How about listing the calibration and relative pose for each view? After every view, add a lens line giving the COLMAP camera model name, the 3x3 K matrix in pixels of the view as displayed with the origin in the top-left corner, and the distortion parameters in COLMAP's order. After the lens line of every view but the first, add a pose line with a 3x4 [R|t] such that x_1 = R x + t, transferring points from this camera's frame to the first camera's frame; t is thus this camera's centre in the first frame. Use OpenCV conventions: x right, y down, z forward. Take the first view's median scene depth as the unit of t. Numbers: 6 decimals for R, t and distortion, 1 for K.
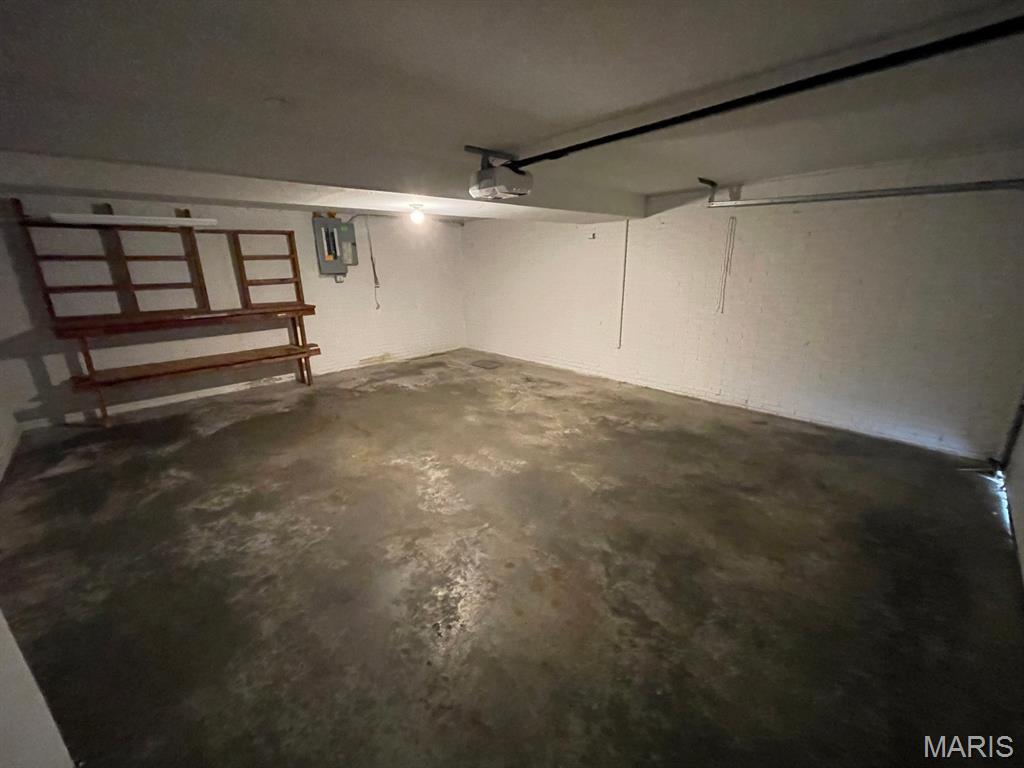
lens RADIAL K [[412.7, 0, 509.8], [0, 412.7, 383.0], [0, 0, 1]] dist [-0.000755, 0.001514]
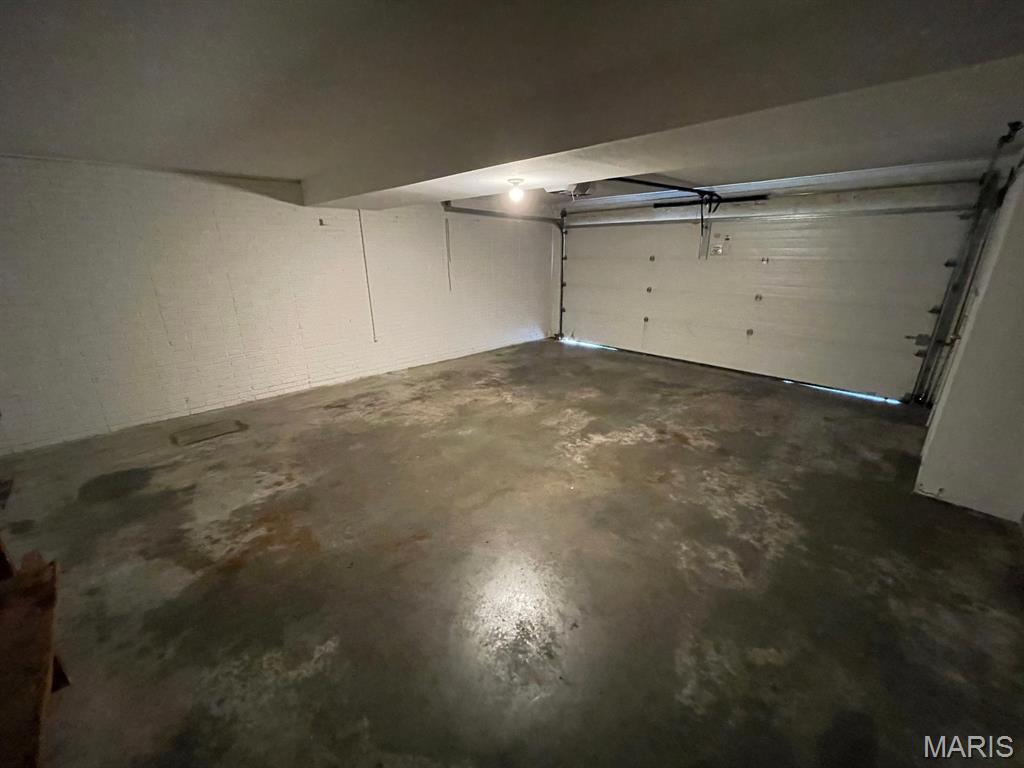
lens RADIAL K [[412.7, 0, 509.4], [0, 412.7, 386.5], [0, 0, 1]] dist [-0.000755, 0.001514]
pose [[0.001292, -0.300488, 0.953785, -1.012202], [0.289247, 0.913128, 0.287288, -0.253724], [-0.957254, 0.275508, 0.088095, 0.922168]]
